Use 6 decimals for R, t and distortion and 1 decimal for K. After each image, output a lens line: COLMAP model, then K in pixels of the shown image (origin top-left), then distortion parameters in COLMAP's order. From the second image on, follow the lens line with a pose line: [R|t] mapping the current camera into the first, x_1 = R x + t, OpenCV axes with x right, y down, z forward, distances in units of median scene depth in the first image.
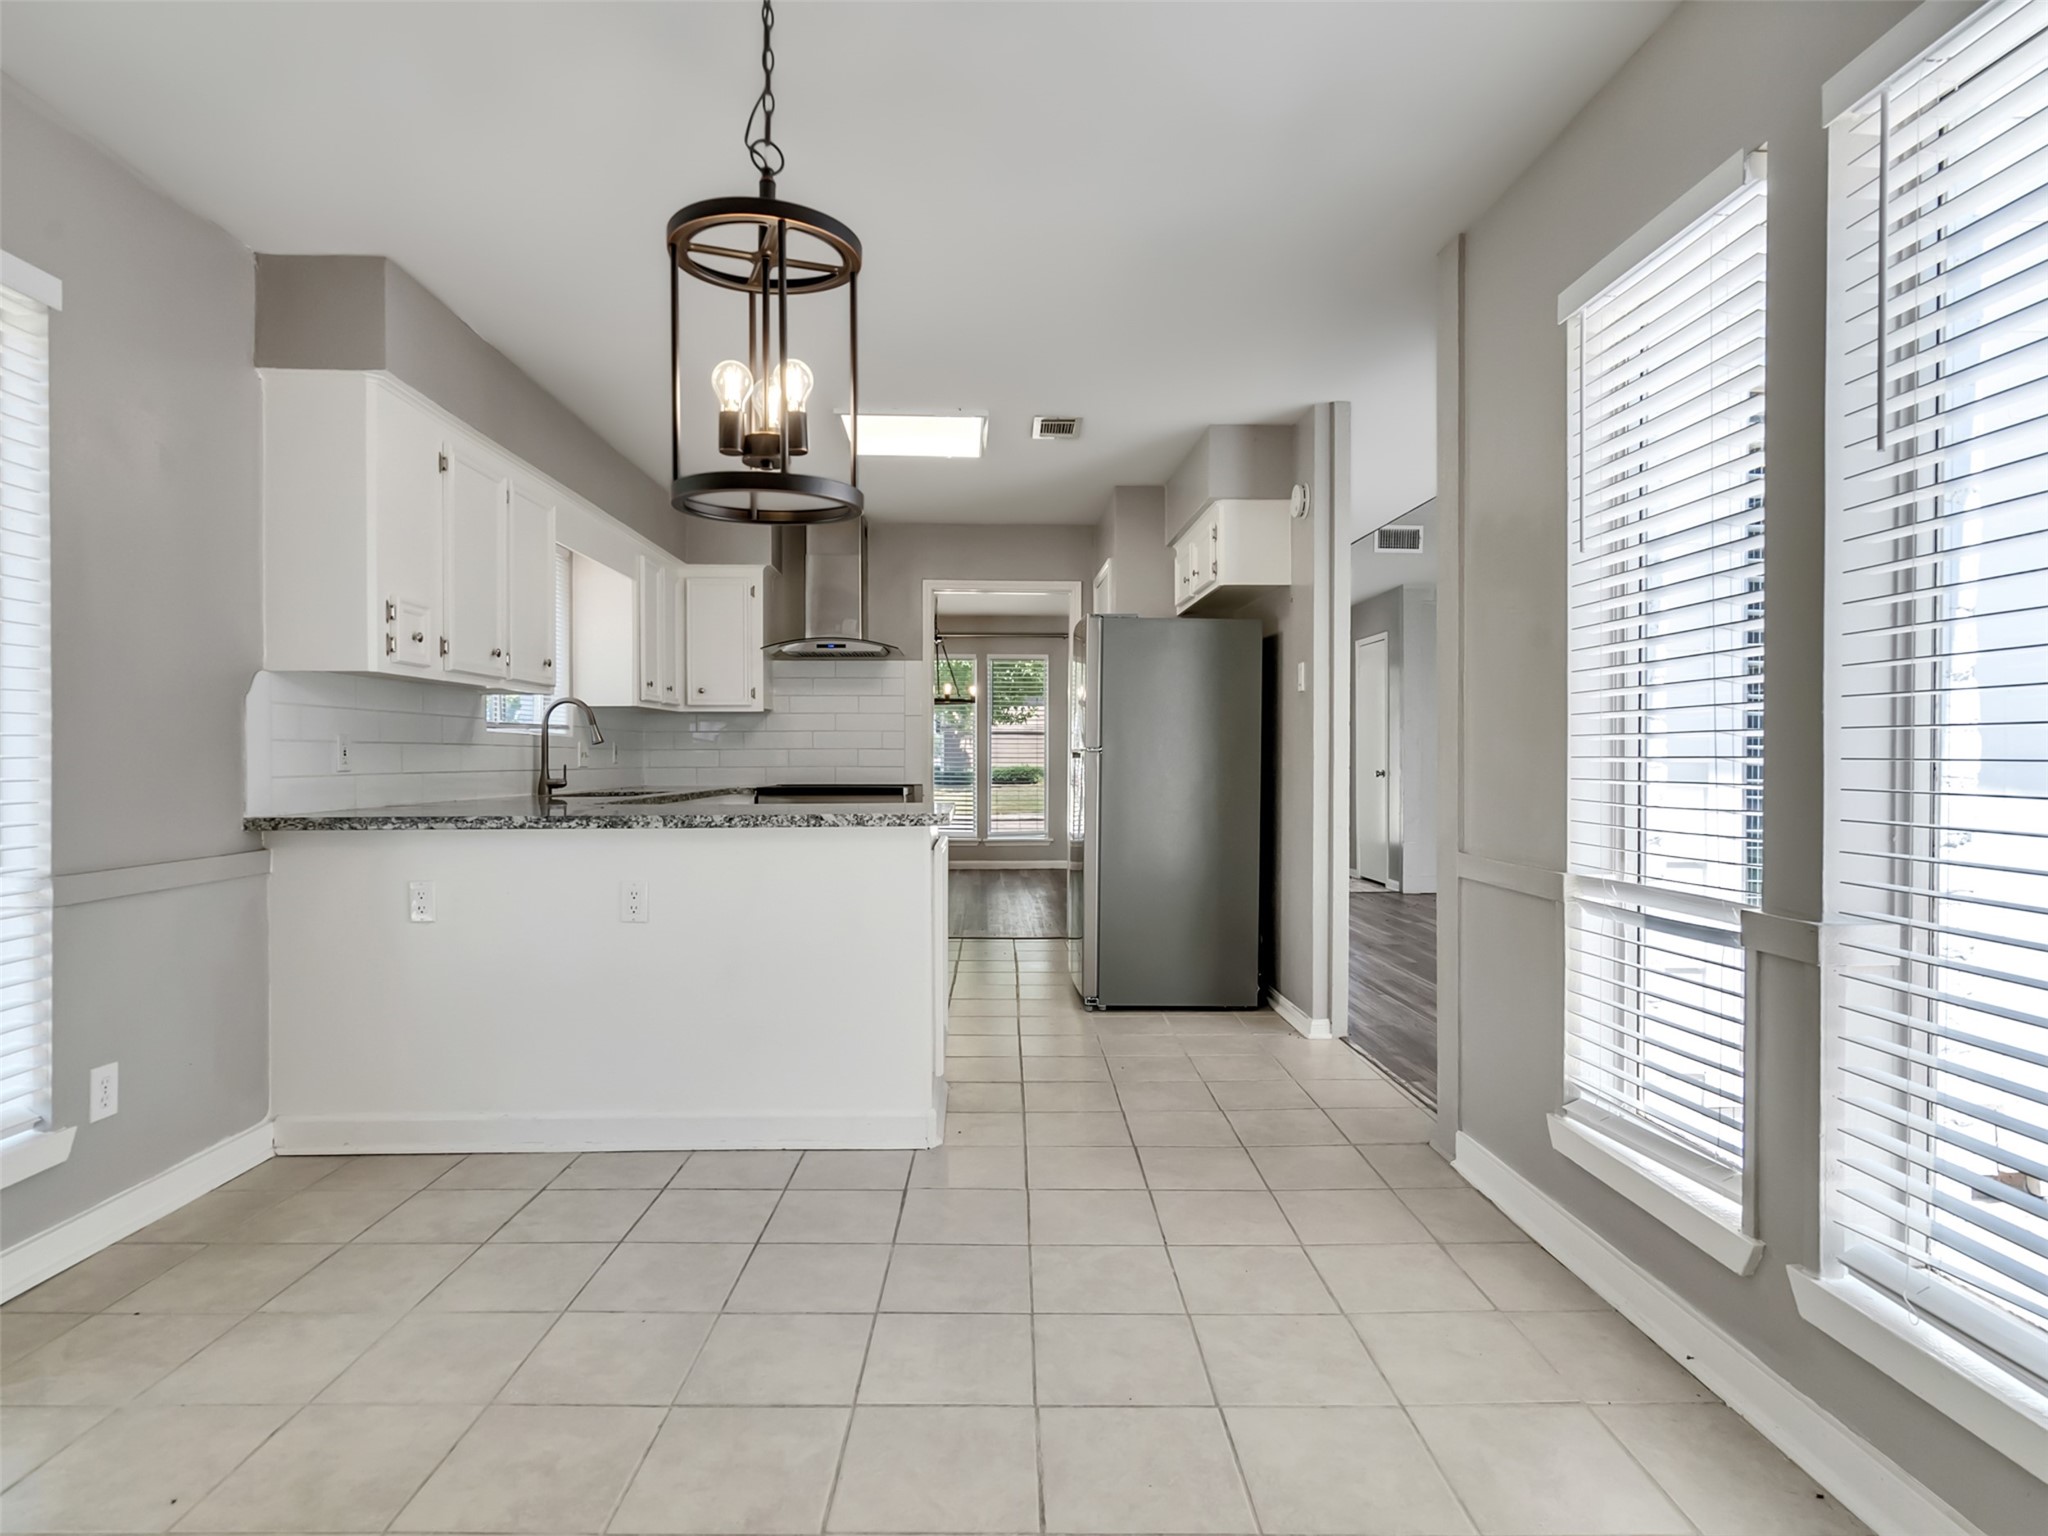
lens RADIAL K [[1080.9, 0, 1020.3], [0, 1080.9, 765.8], [0, 0, 1]] dist [0.006085, 0.000725]
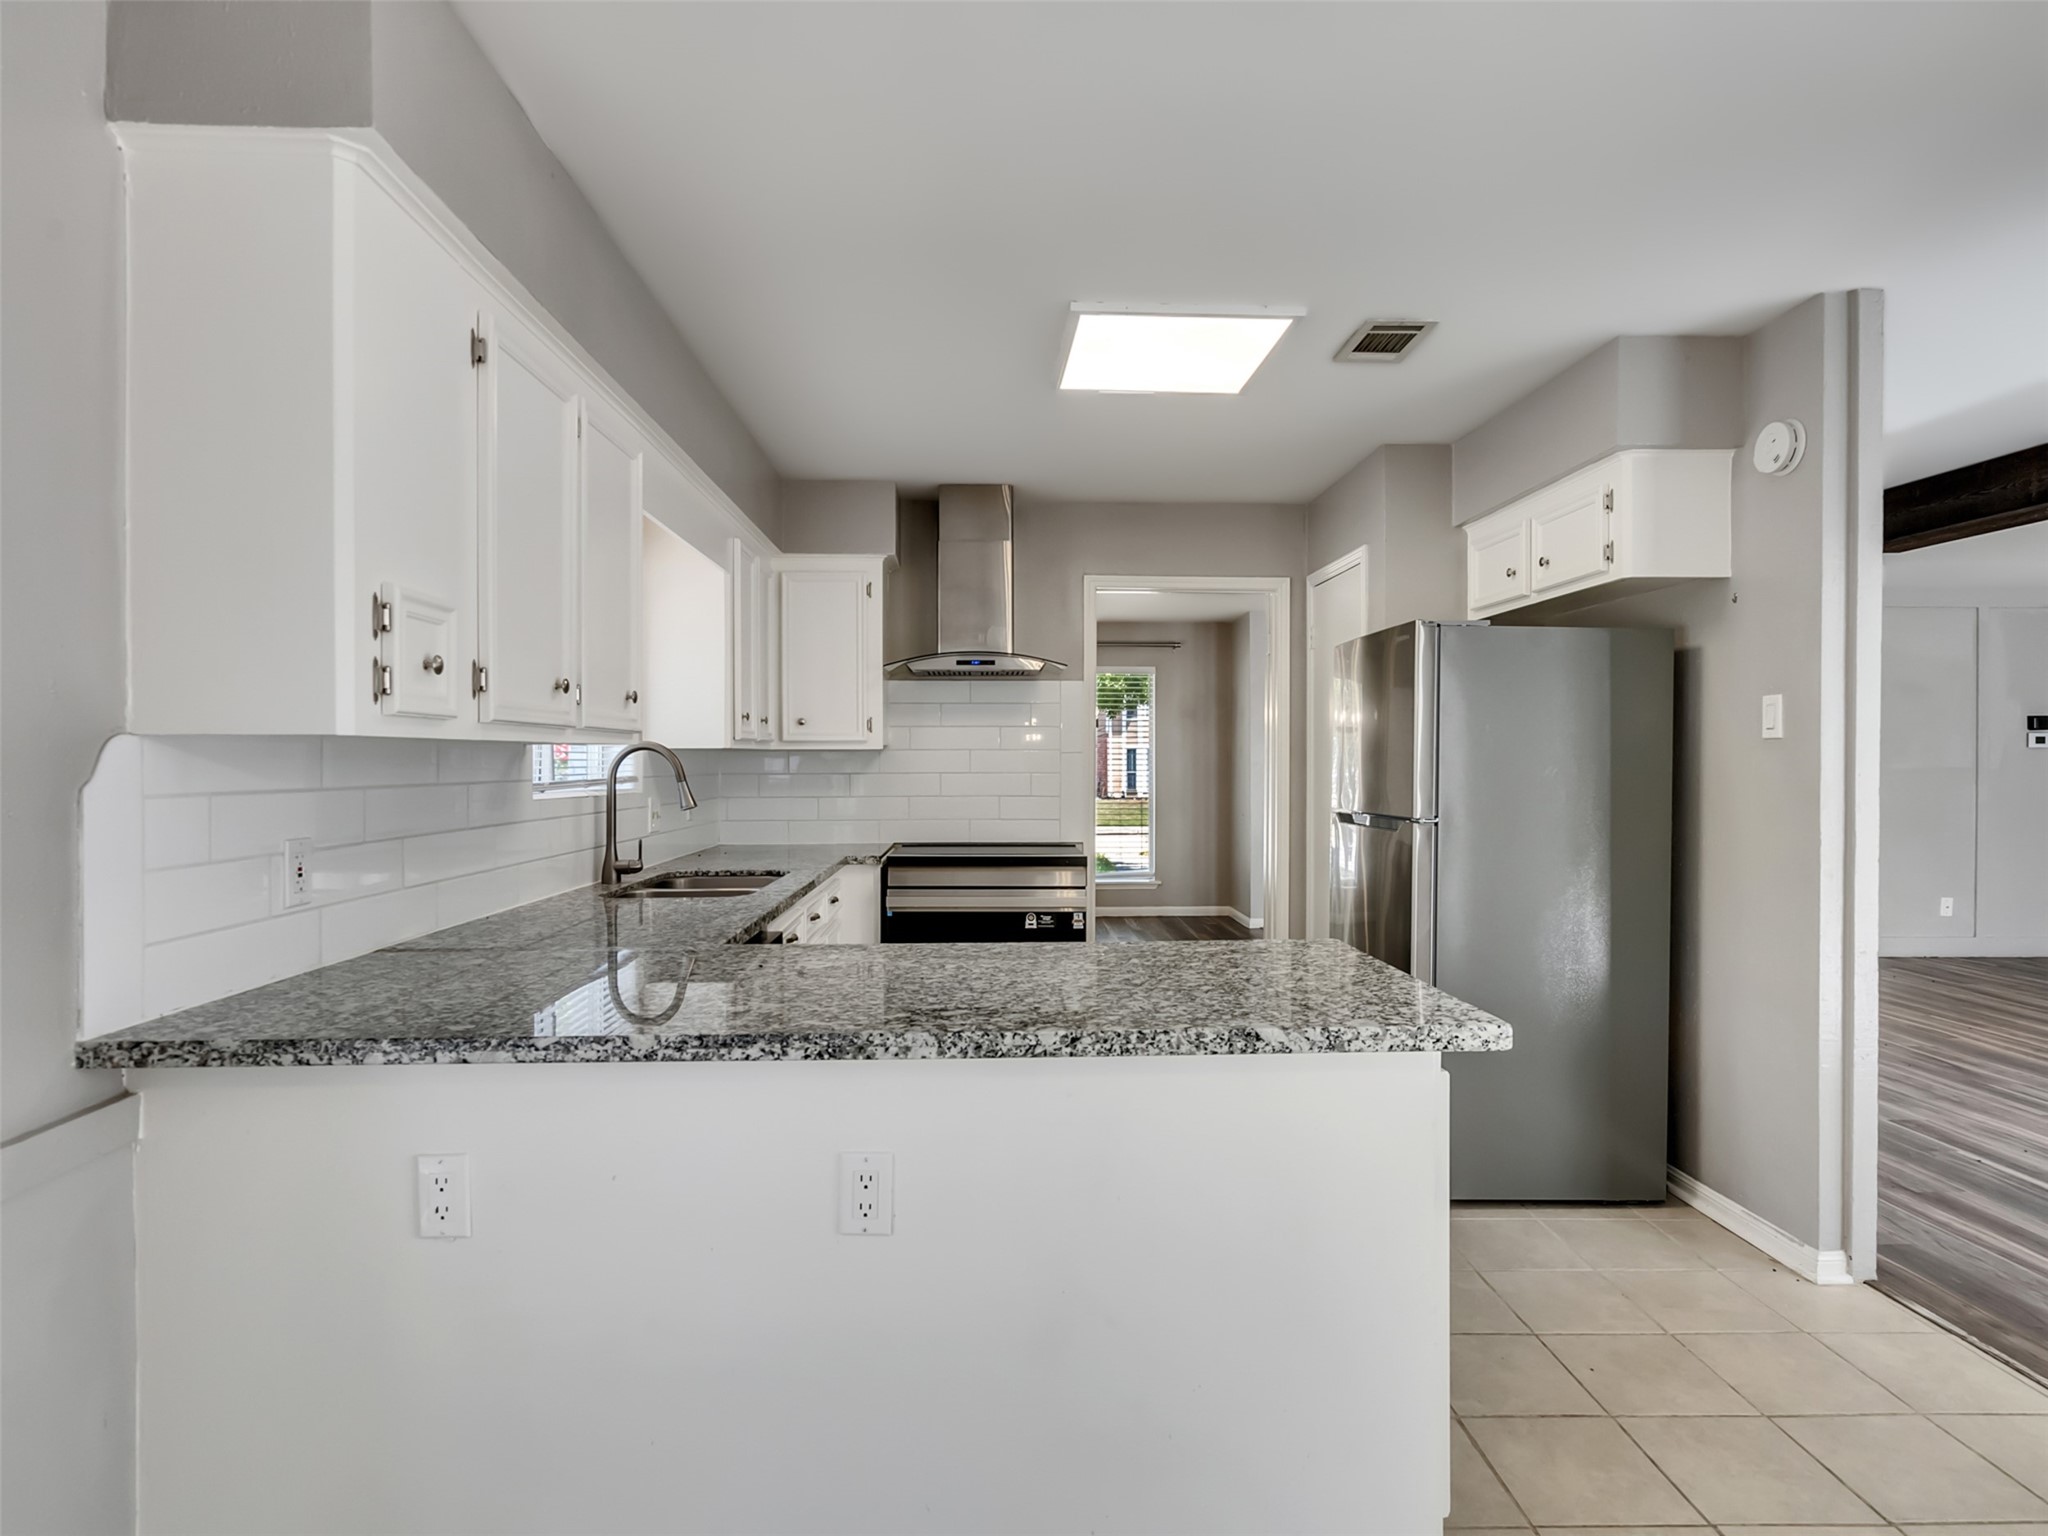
lens RADIAL K [[1080.9, 0, 1022.6], [0, 1080.9, 766.8], [0, 0, 1]] dist [0.006085, 0.000725]
pose [[0.999999, 0.000296, 0.001668, -0.203769], [-0.000289, 0.999992, -0.003913, -0.050442], [-0.001669, 0.003912, 0.999991, 0.355690]]
